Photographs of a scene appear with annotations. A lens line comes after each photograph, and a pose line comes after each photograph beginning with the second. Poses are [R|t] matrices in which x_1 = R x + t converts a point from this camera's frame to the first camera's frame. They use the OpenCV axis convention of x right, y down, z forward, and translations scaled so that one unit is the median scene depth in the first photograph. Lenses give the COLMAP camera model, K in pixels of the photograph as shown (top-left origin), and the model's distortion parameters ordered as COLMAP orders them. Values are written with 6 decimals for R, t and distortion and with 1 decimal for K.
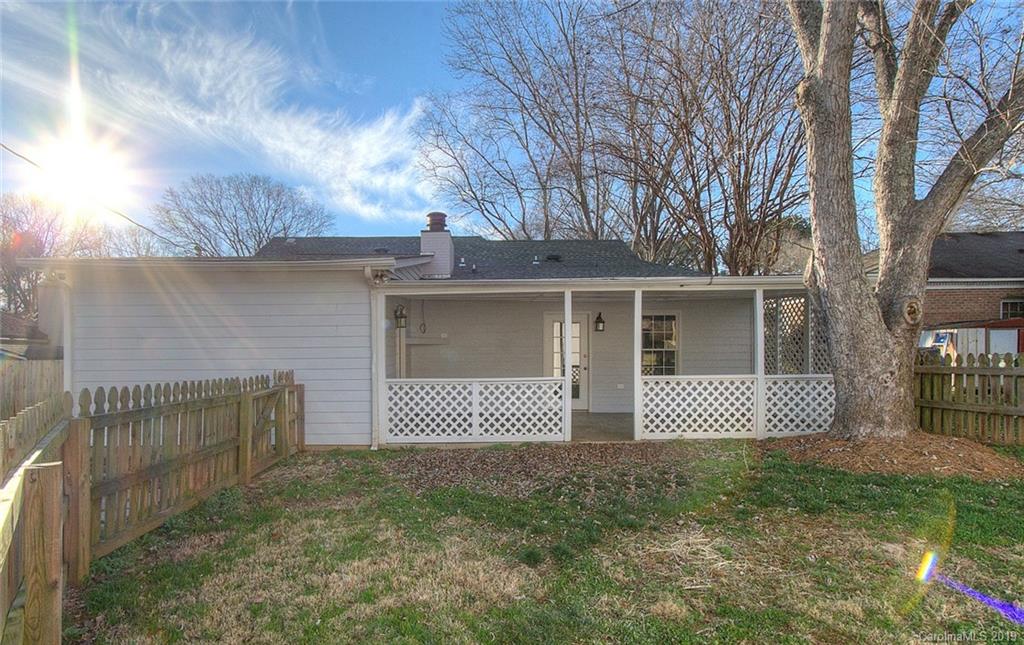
lens RADIAL K [[447.2, 0, 497.2], [0, 447.2, 361.5], [0, 0, 1]] dist [0.001087, 0.000529]
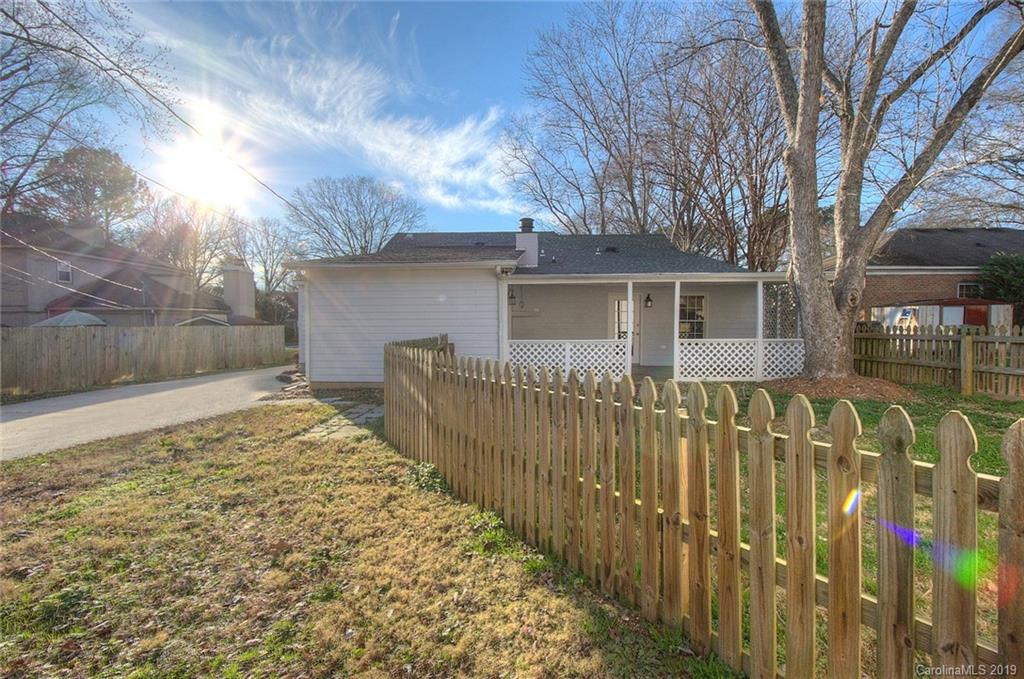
lens RADIAL K [[452.2, 0, 518.7], [0, 452.2, 334.4], [0, 0, 1]] dist [0.015952, -0.013062]
pose [[0.999703, 0.005930, -0.023628, -0.126601], [-0.005535, 0.999844, 0.016786, -0.004078], [0.023724, -0.016650, 0.999580, -0.376326]]
